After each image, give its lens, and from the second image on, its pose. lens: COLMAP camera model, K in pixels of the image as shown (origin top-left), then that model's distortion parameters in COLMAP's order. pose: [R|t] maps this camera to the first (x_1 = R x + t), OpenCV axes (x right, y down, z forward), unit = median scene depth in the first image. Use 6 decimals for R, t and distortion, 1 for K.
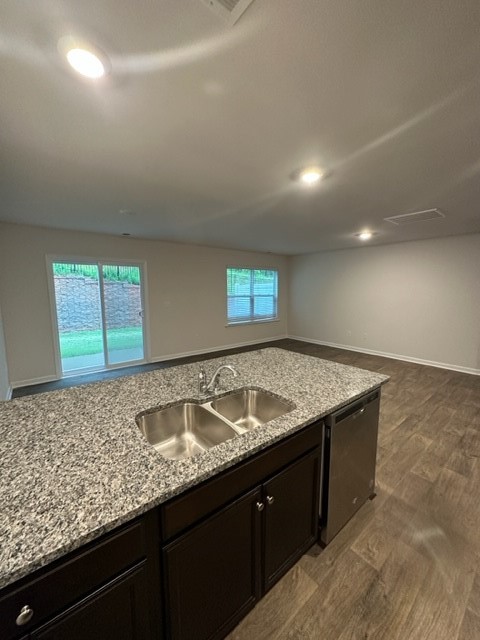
lens RADIAL K [[256.5, 0, 239.7], [0, 256.5, 319.4], [0, 0, 1]] dist [-0.009433, -0.000097]
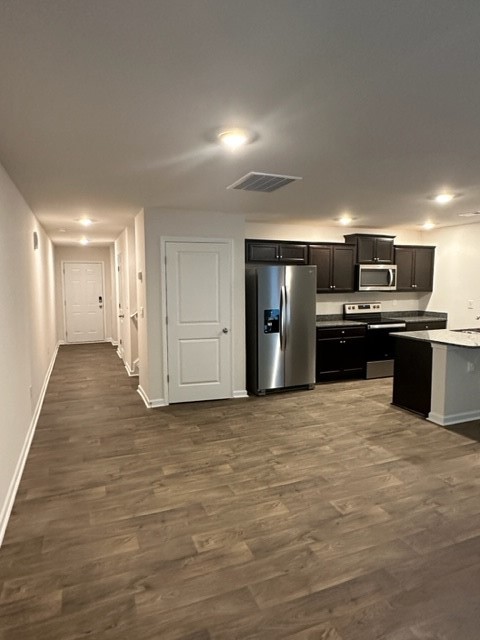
lens RADIAL K [[404.5, 0, 241.7], [0, 404.5, 319.1], [0, 0, 1]] dist [-0.006736, 0.007384]
pose [[-0.956258, -0.021798, 0.291711, 0.208505], [0.040818, 0.977521, 0.206850, -0.143002], [-0.289663, 0.209710, -0.933872, 1.100468]]
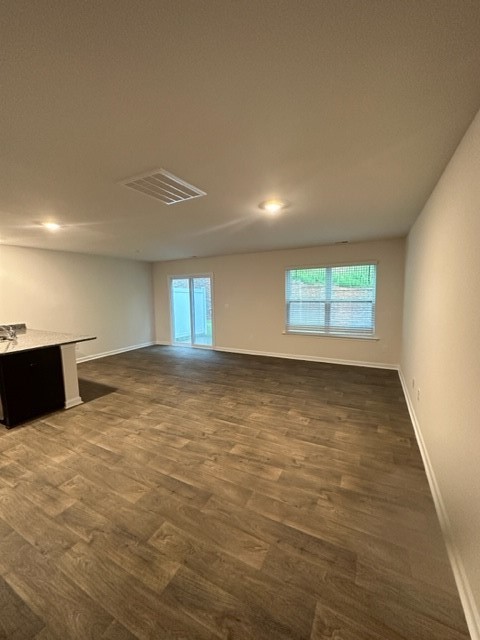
lens RADIAL K [[256.5, 0, 240.0], [0, 256.5, 321.7], [0, 0, 1]] dist [-0.009433, -0.000097]
pose [[0.393365, 0.101651, -0.913746, 0.725826], [-0.092907, 0.993176, 0.070491, -0.064453], [0.914676, 0.057165, 0.400125, 0.481484]]
